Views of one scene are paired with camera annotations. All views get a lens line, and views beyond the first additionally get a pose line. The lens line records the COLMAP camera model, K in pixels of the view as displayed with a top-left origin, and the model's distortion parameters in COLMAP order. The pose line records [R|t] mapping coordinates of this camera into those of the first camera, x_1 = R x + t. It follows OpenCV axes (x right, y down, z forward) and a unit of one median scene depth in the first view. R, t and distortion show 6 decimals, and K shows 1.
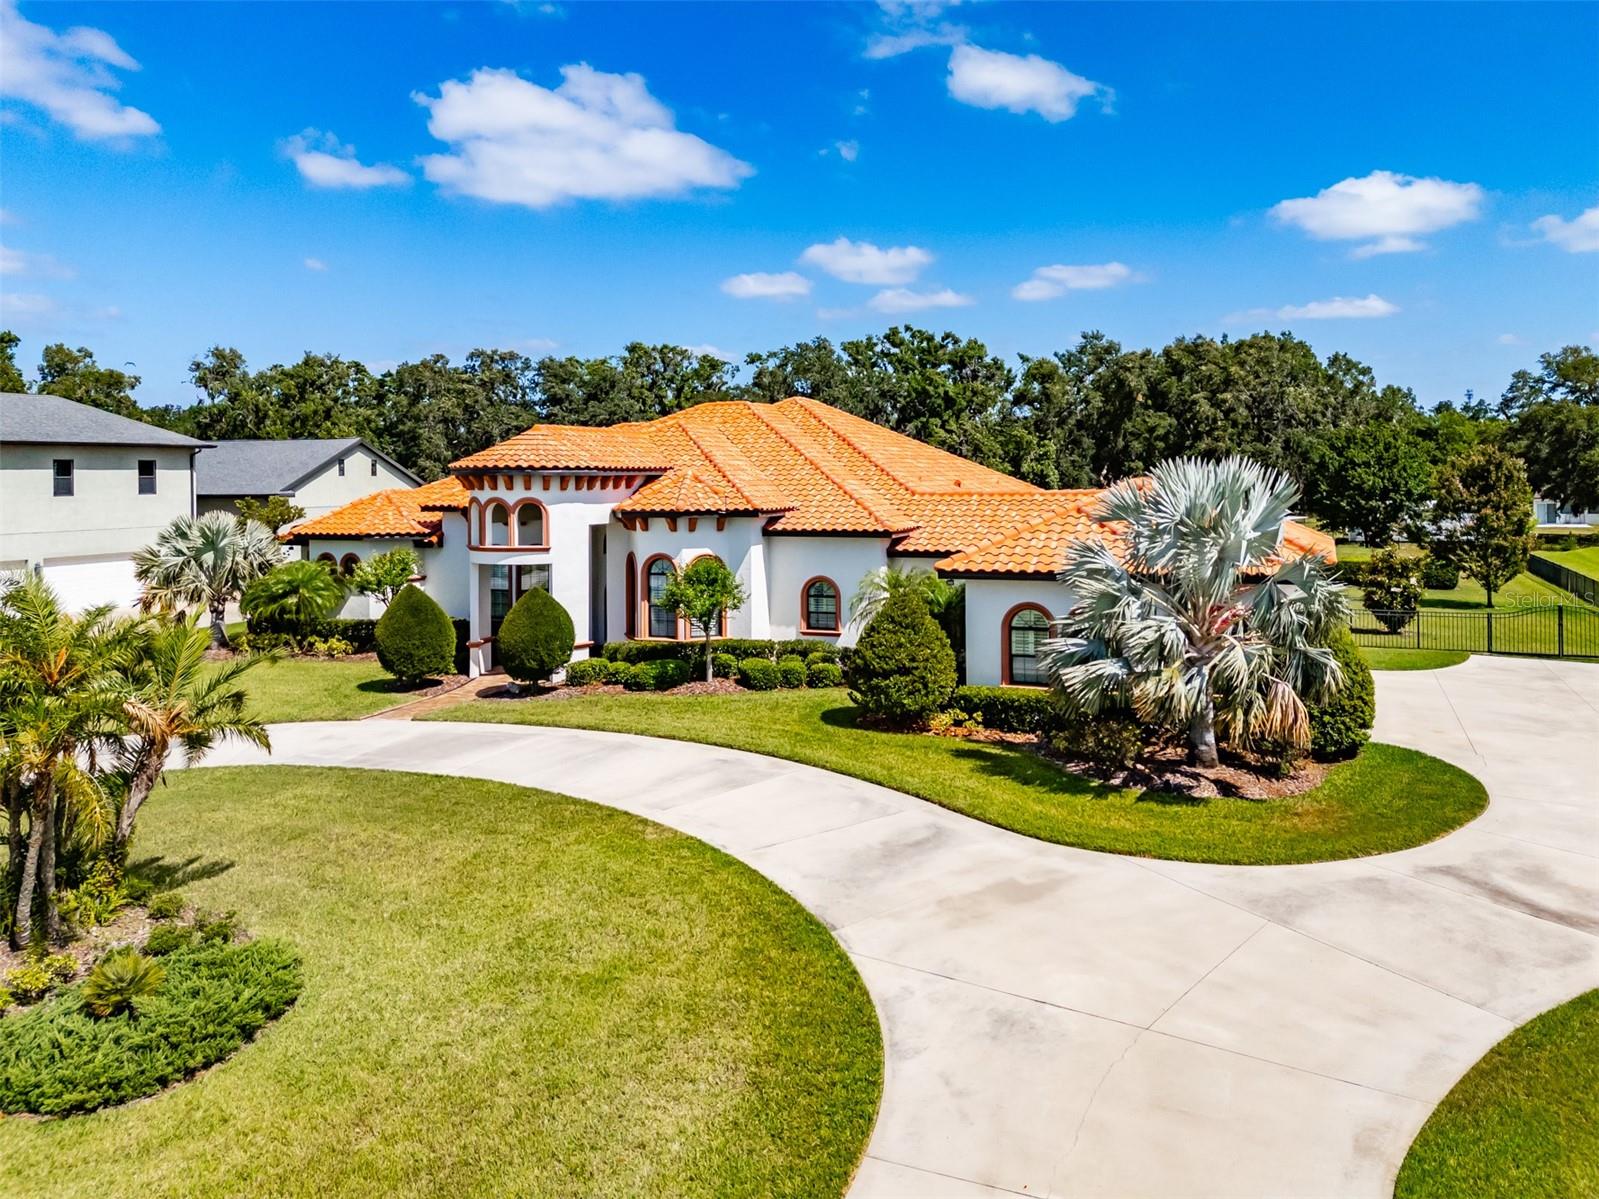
lens RADIAL K [[1219.0, 0, 824.5], [0, 1219.0, 487.2], [0, 0, 1]] dist [0.036784, -0.007208]
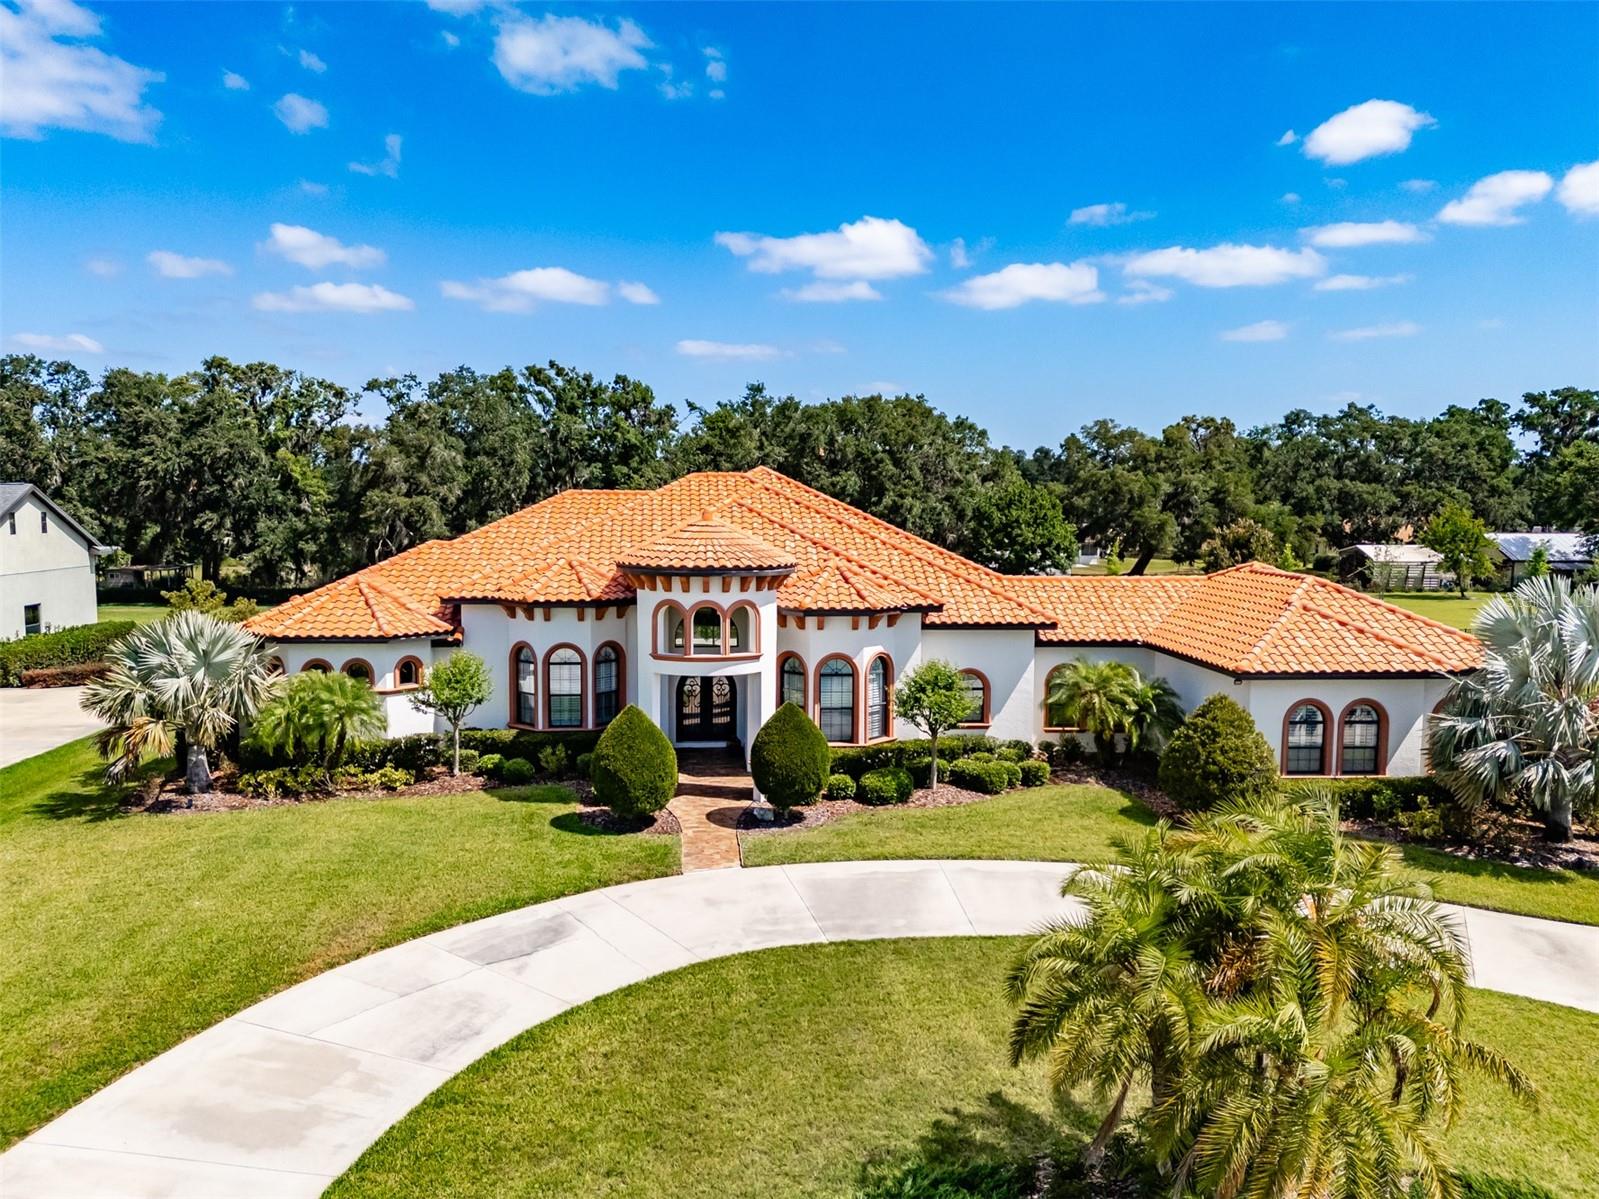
lens RADIAL K [[1203.6, 0, 779.5], [0, 1203.6, 617.4], [0, 0, 1]] dist [0.071866, -0.076266]
pose [[0.899531, -0.028138, 0.435950, -0.597118], [-0.010138, 0.996310, 0.085224, -0.054326], [-0.436739, -0.081082, 0.895927, 0.197608]]
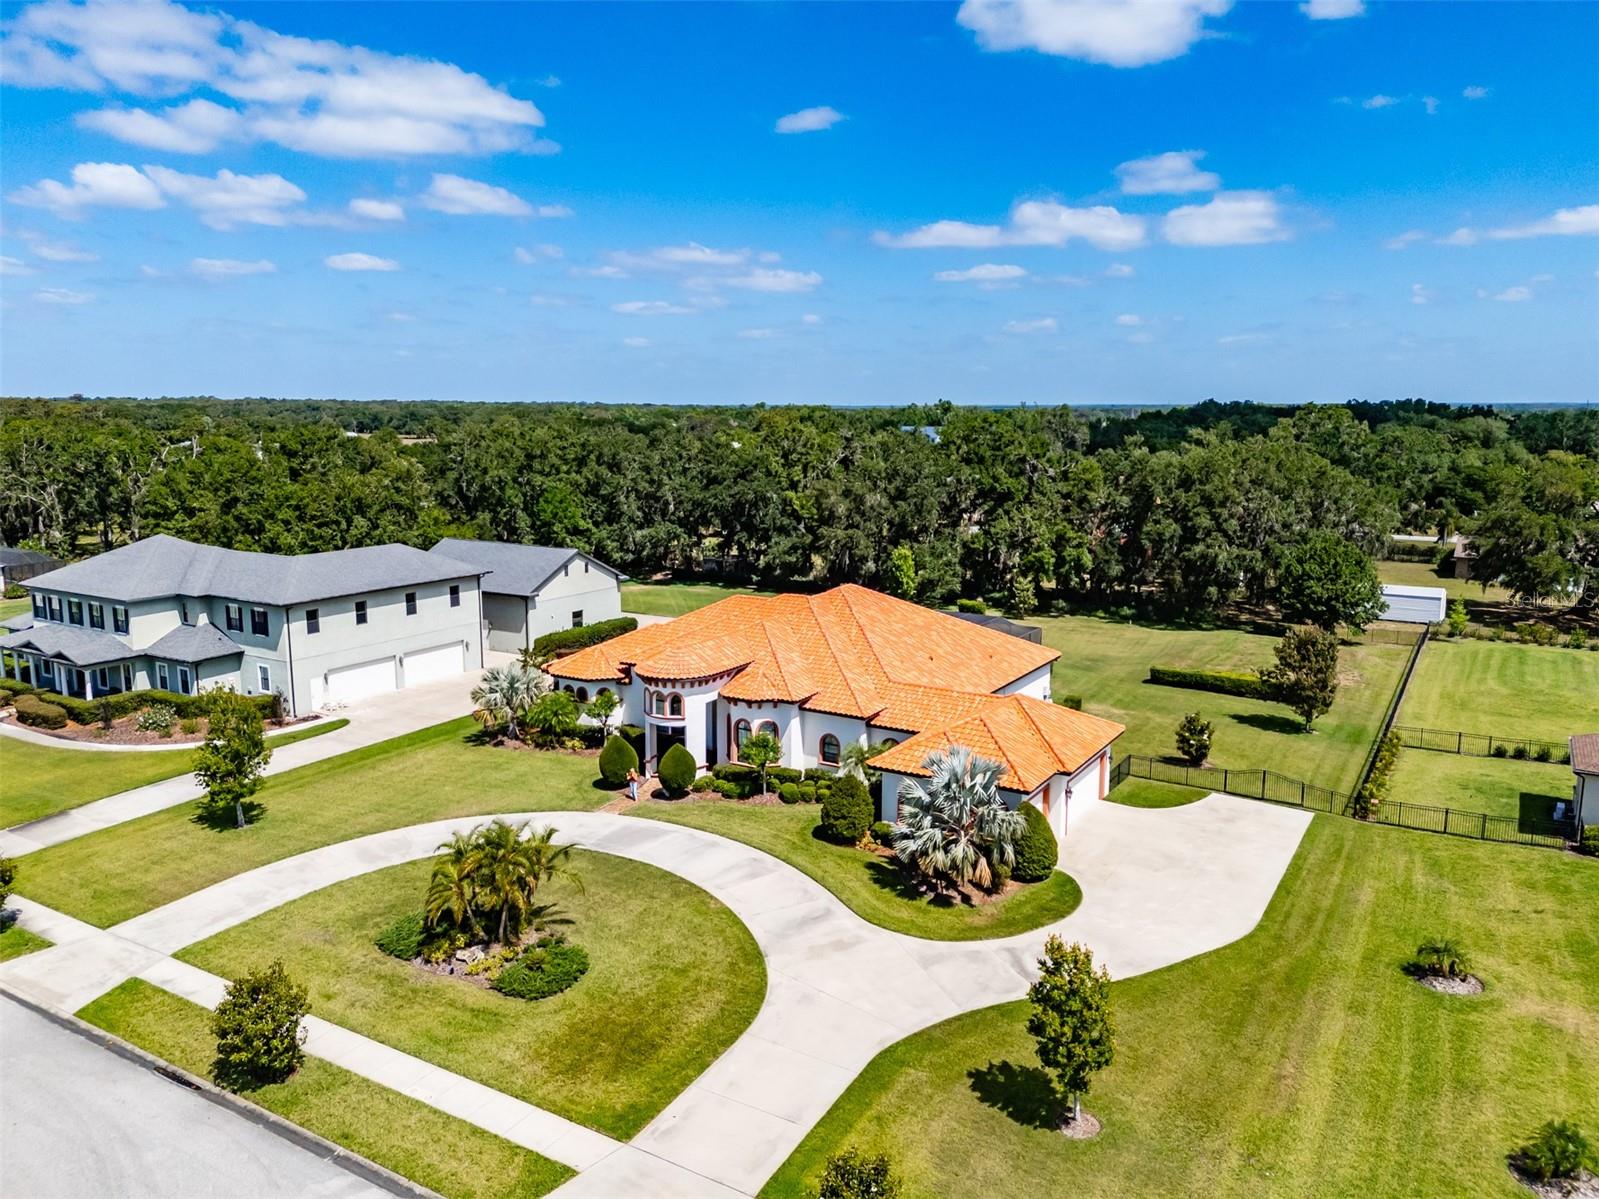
lens RADIAL K [[1161.7, 0, 799.2], [0, 1161.7, 599.1], [0, 0, 1]] dist [0.077858, -0.085820]
pose [[0.987080, 0.038766, -0.155470, 0.224613], [-0.014398, 0.987826, 0.154894, -0.416496], [0.159582, -0.150654, 0.975621, -0.713318]]
